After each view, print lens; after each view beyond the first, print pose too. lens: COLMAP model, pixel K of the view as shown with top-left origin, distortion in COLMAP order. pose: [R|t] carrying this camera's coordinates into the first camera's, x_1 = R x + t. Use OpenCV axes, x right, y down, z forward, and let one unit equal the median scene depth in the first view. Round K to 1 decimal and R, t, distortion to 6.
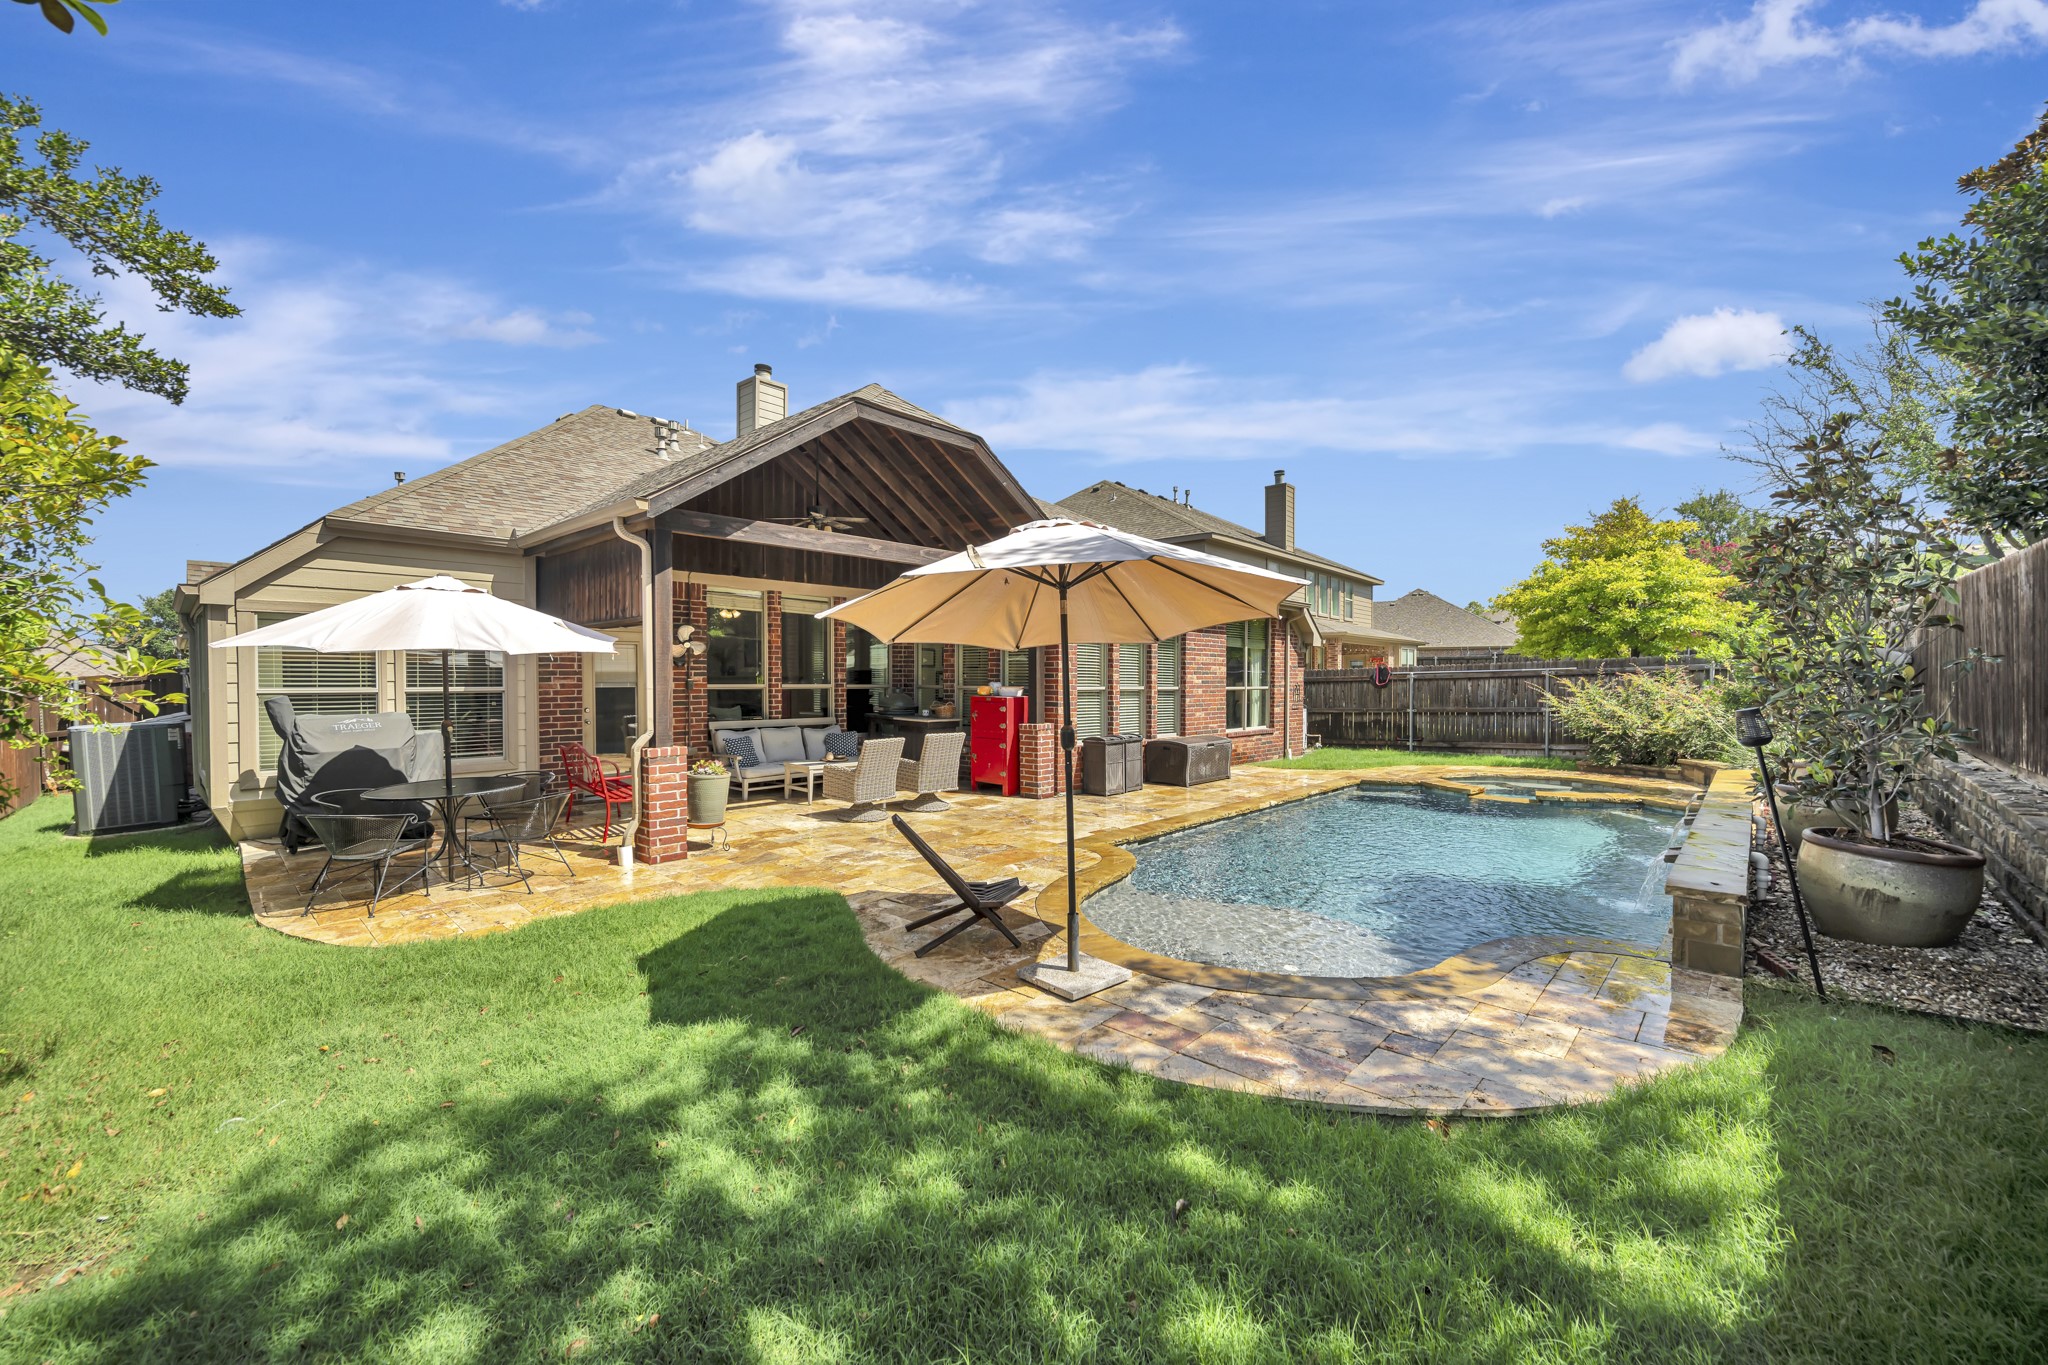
lens RADIAL K [[814.0, 0, 1029.8], [0, 814.0, 693.6], [0, 0, 1]] dist [-0.004308, 0.000230]
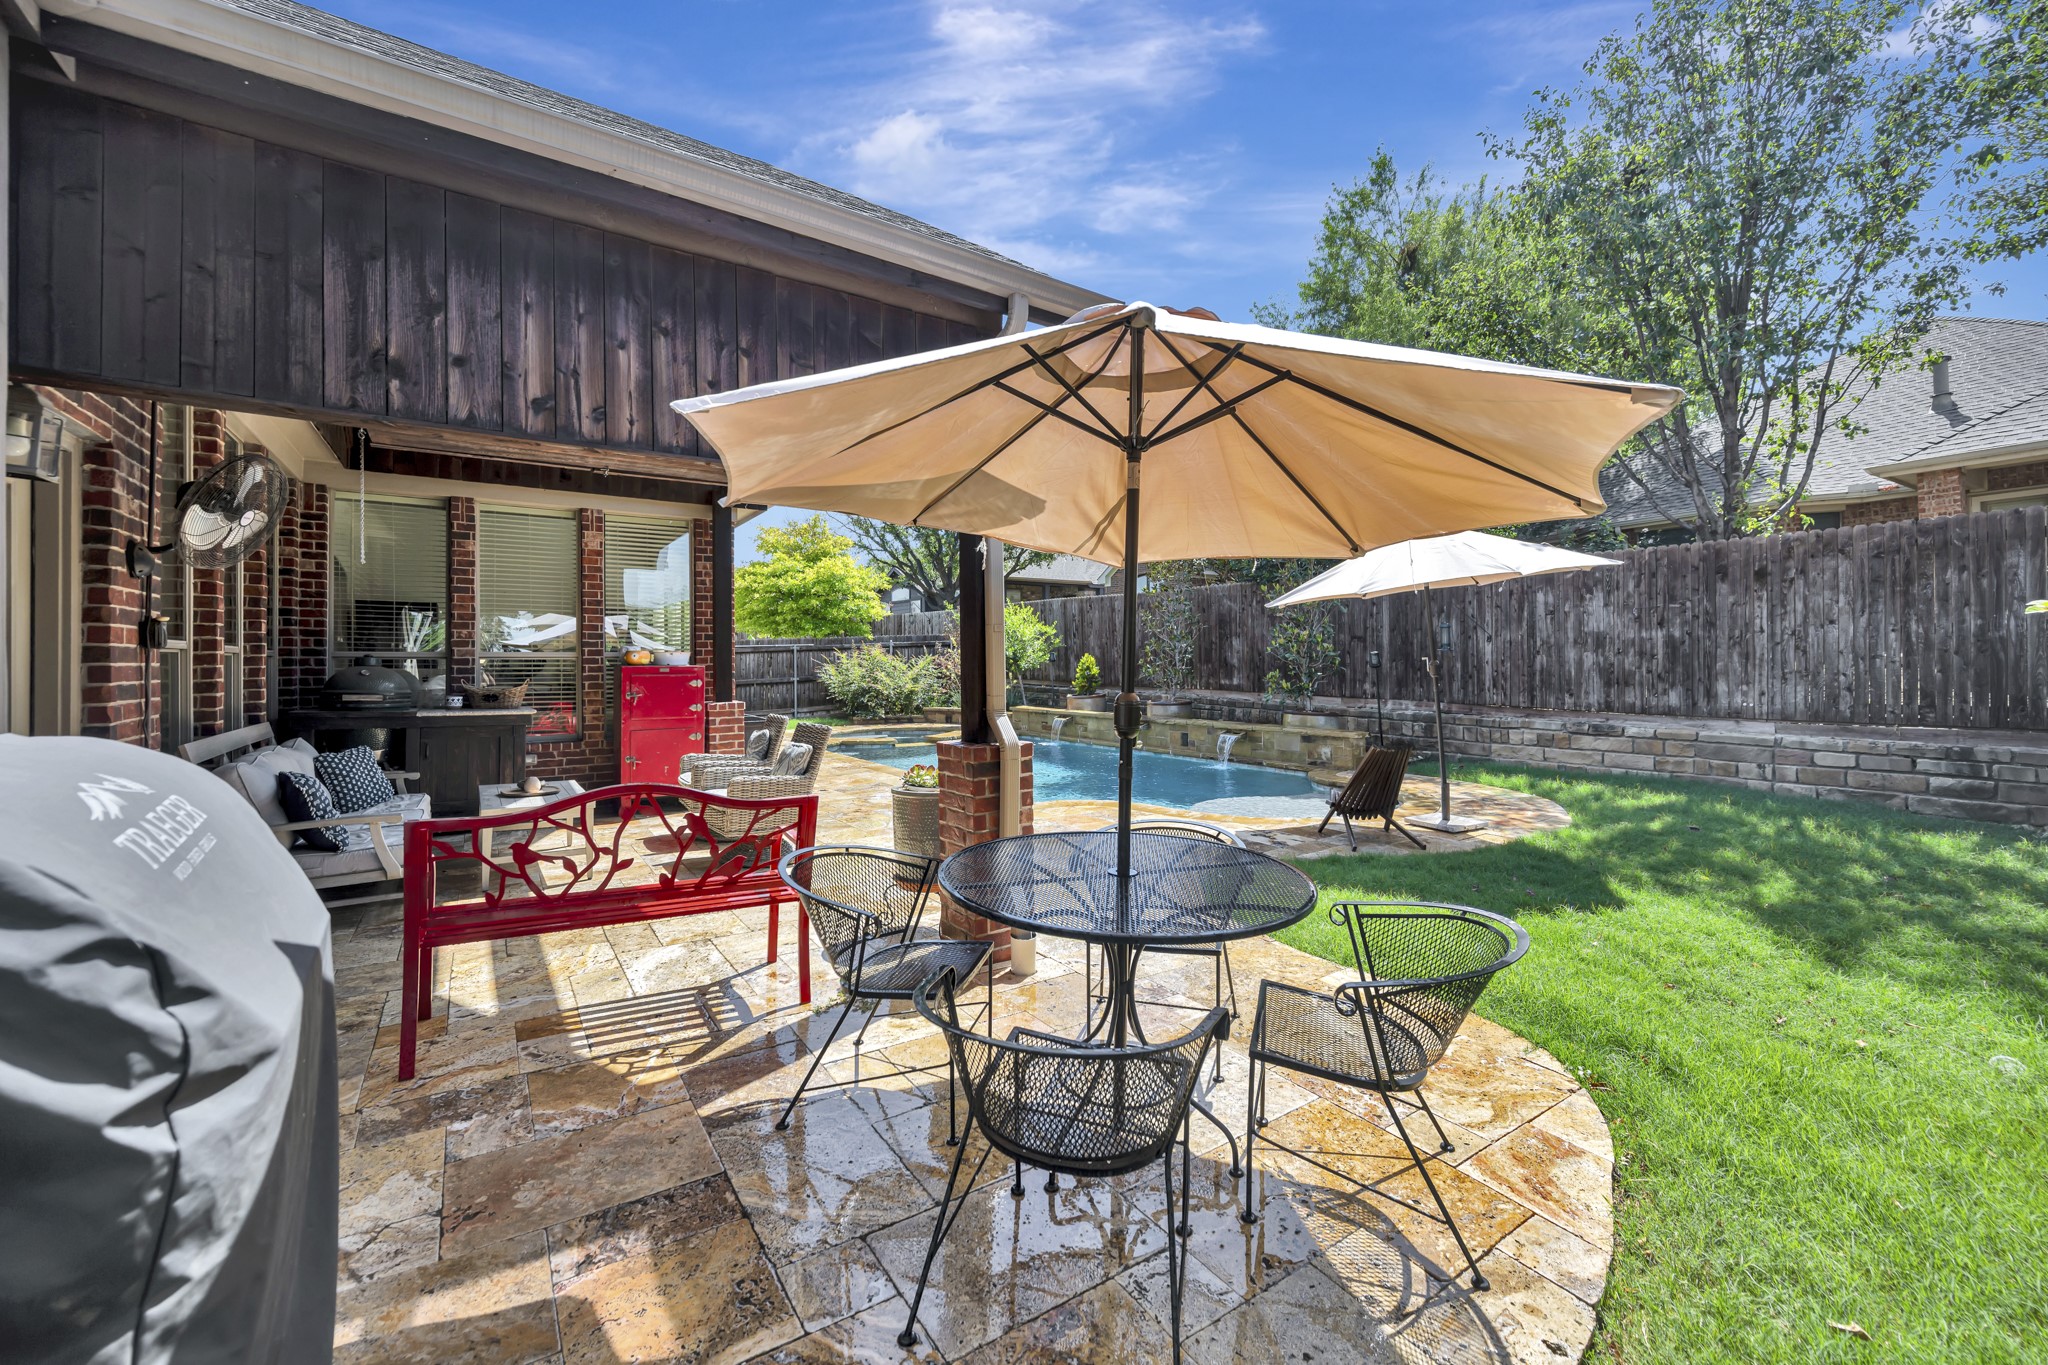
lens RADIAL K [[814.0, 0, 1053.0], [0, 814.0, 664.7], [0, 0, 1]] dist [-0.004308, 0.000230]
pose [[0.216747, -0.007484, 0.976199, -0.736806], [0.025907, 0.999663, 0.001912, 0.011363], [-0.975884, 0.024876, 0.216868, 0.636893]]
